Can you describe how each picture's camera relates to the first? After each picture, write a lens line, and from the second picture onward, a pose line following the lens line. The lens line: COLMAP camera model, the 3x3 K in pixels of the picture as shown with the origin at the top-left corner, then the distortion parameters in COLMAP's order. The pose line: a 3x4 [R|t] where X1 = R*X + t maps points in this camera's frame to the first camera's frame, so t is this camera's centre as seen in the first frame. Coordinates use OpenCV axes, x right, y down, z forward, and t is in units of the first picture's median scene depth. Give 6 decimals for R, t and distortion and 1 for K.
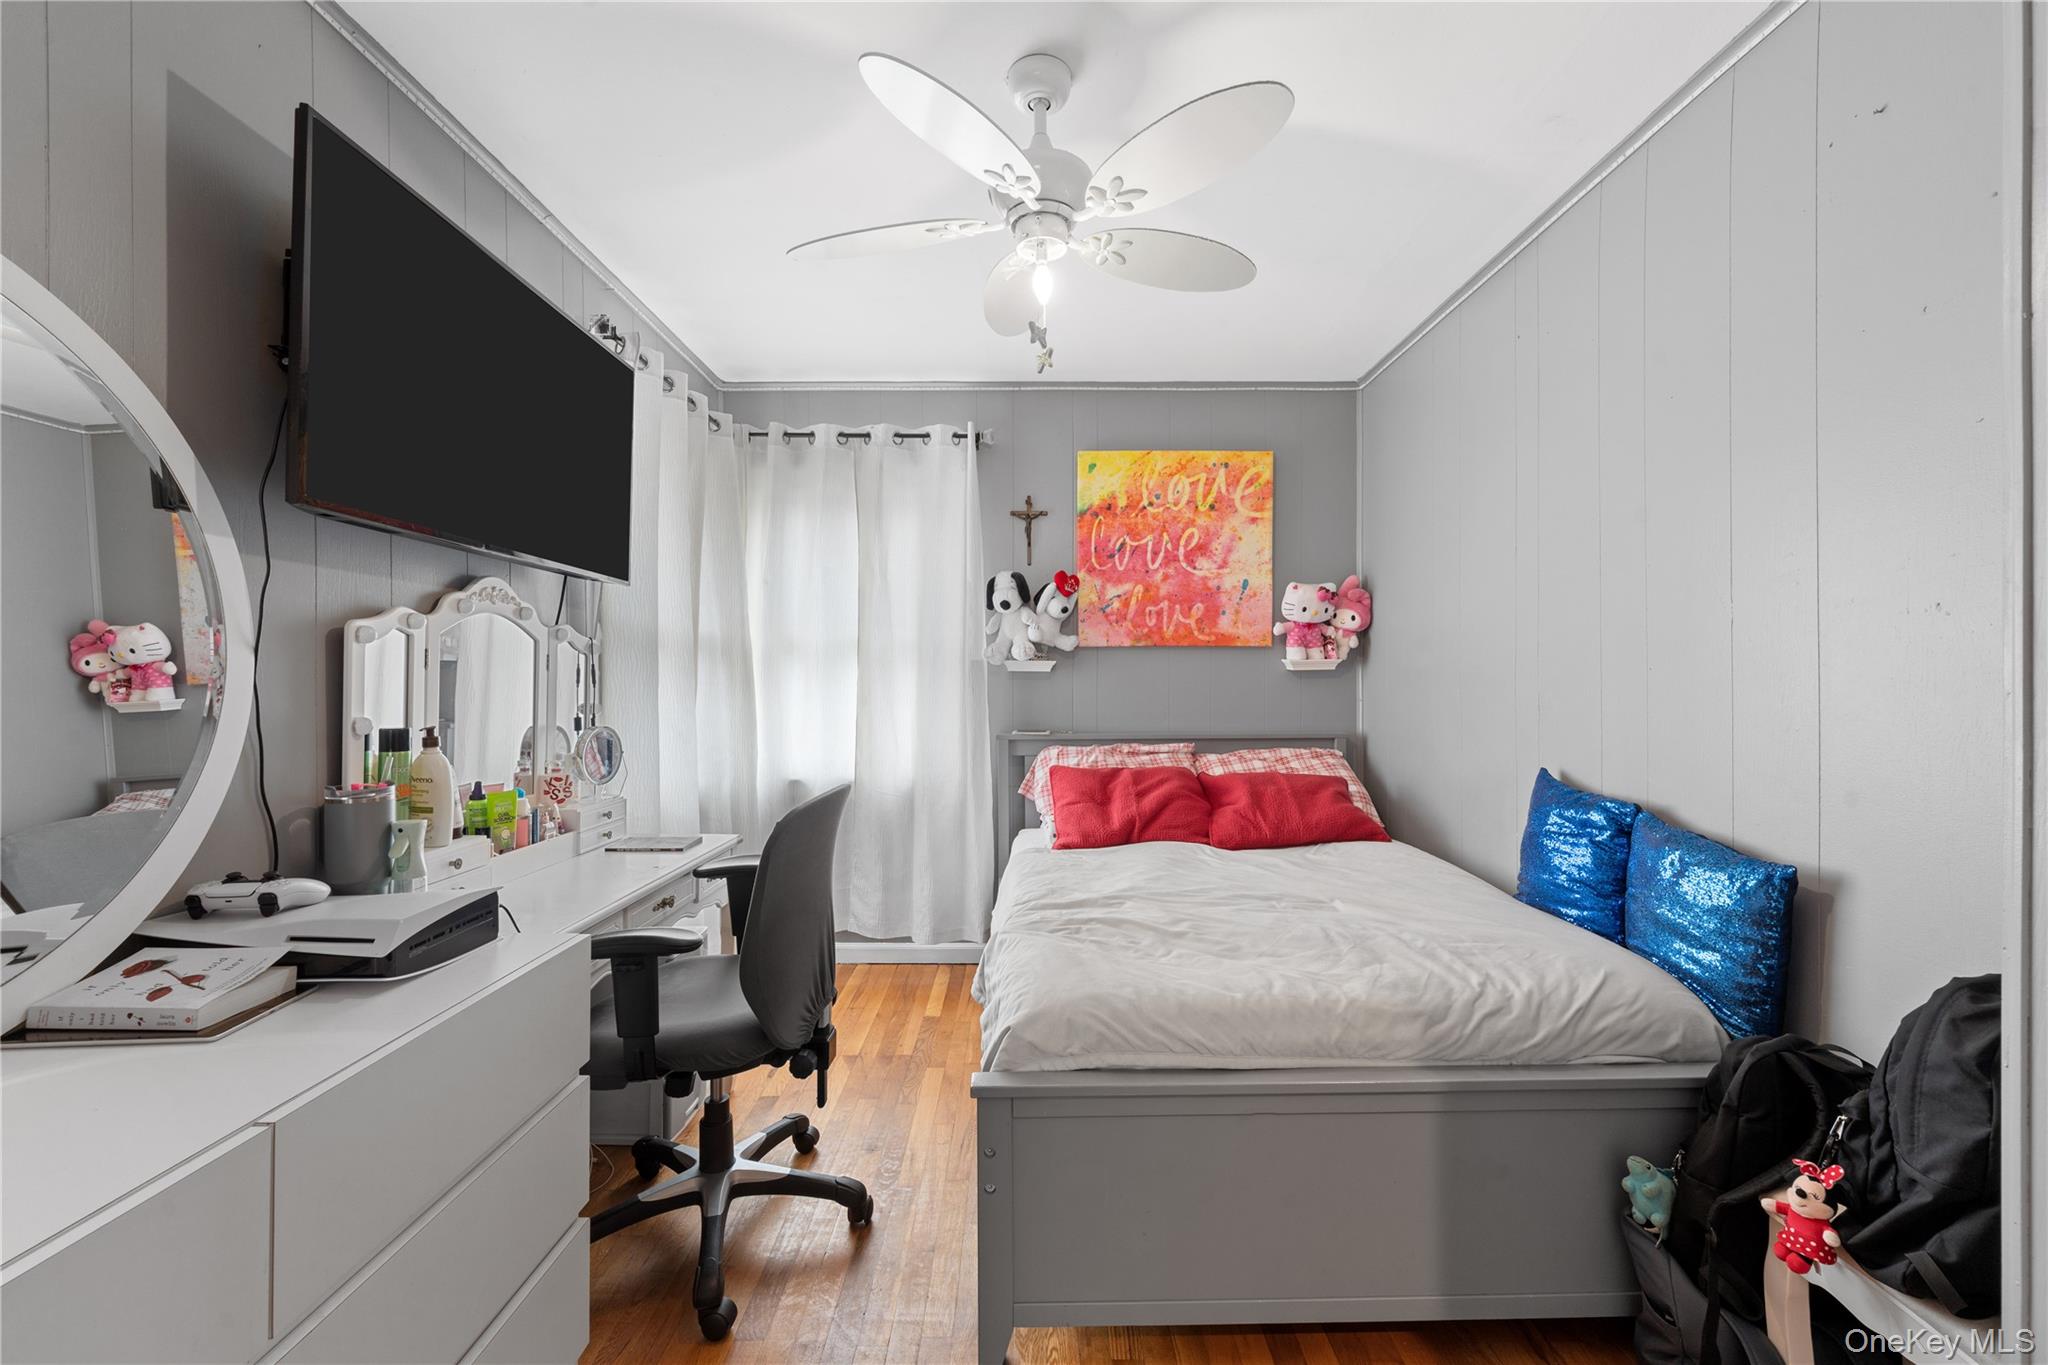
lens RADIAL K [[826.5, 0, 1028.8], [0, 826.5, 679.7], [0, 0, 1]] dist [0.001742, -0.003098]
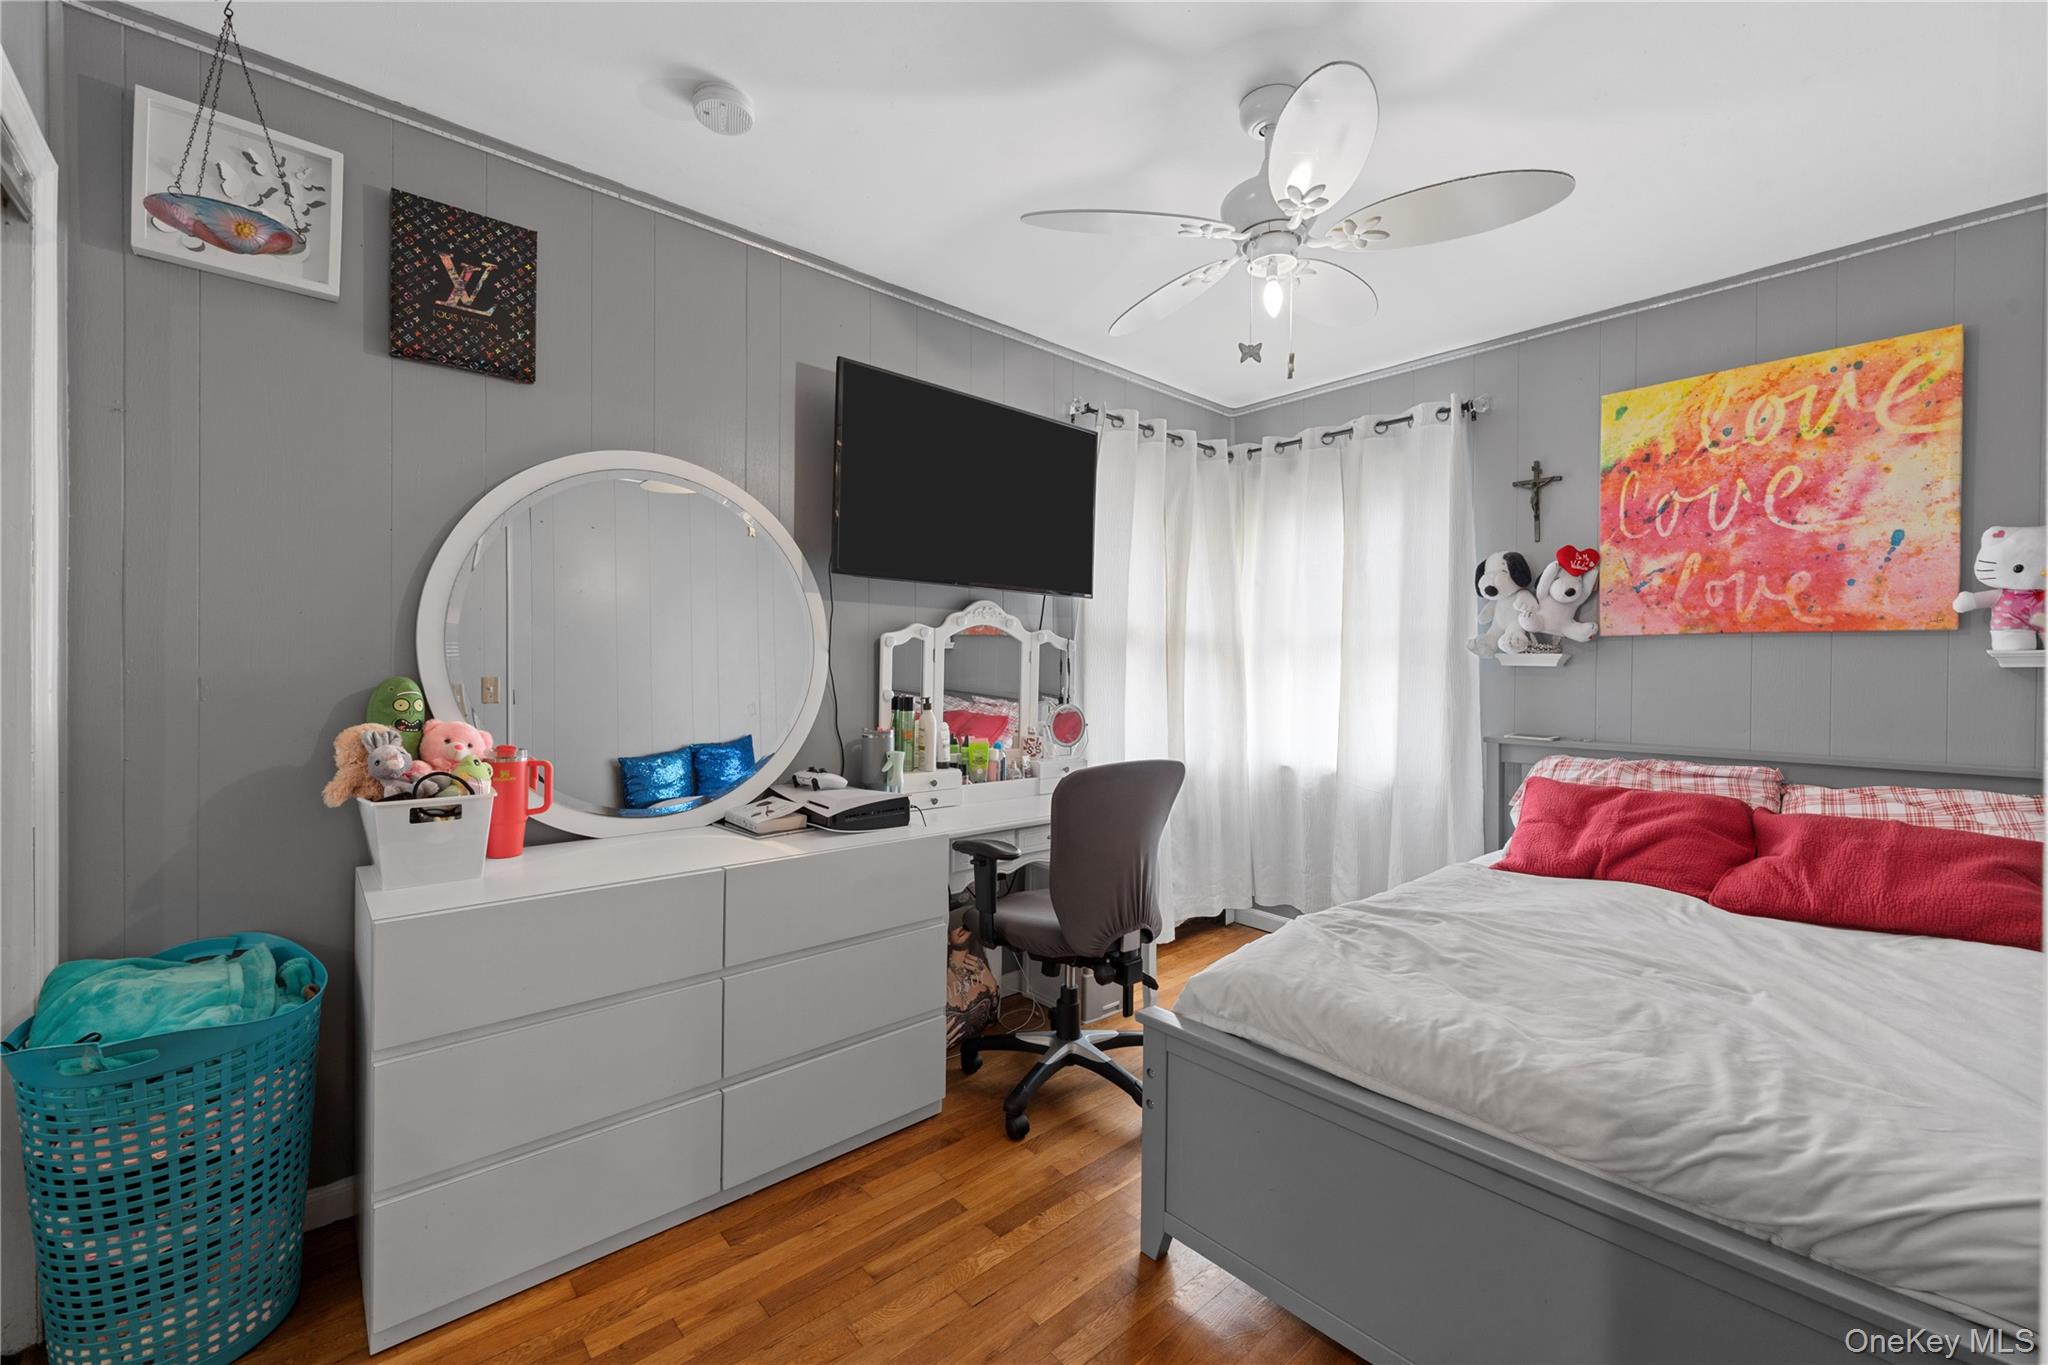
lens RADIAL K [[847.1, 0, 1033.4], [0, 847.1, 666.7], [0, 0, 1]] dist [0.000308, -0.001009]
pose [[0.657104, 0.008064, -0.753757, 0.328495], [-0.013203, 0.999913, -0.000813, -0.001856], [0.753684, 0.010486, 0.657153, 0.033376]]
